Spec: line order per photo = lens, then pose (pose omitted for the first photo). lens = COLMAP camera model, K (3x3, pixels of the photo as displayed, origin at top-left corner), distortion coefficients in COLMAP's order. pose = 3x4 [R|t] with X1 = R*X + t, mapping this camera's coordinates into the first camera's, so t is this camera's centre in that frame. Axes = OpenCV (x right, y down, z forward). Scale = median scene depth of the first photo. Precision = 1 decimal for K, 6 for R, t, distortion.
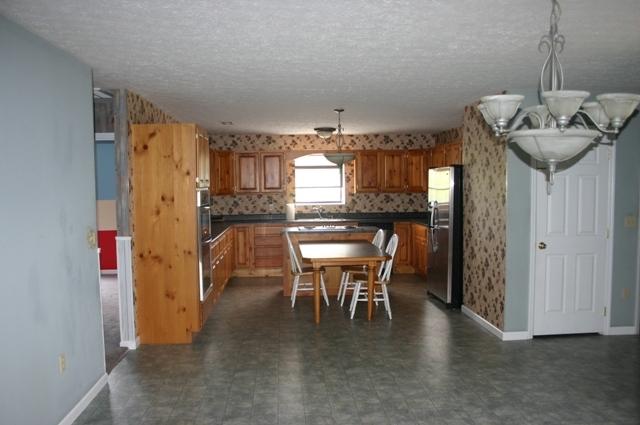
lens RADIAL K [[525.0, 0, 316.2], [0, 525.0, 226.1], [0, 0, 1]] dist [-0.161781, 0.130193]
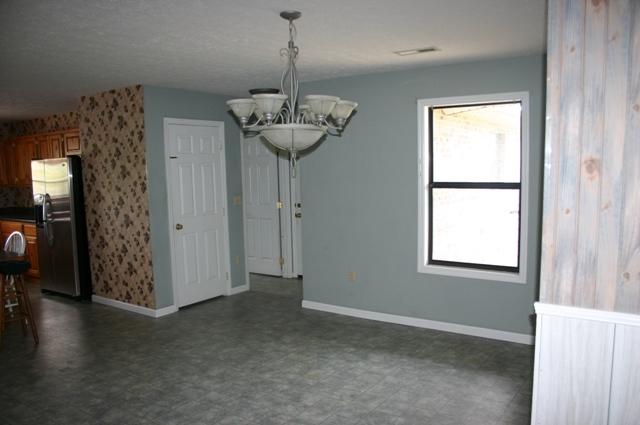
lens RADIAL K [[509.8, 0, 284.8], [0, 509.8, 236.6], [0, 0, 1]] dist [-0.155586, 0.112894]
pose [[0.654538, -0.110149, 0.747962, -0.214160], [0.079601, 0.993871, 0.076704, -0.005992], [-0.751827, 0.009333, 0.659295, 0.086482]]
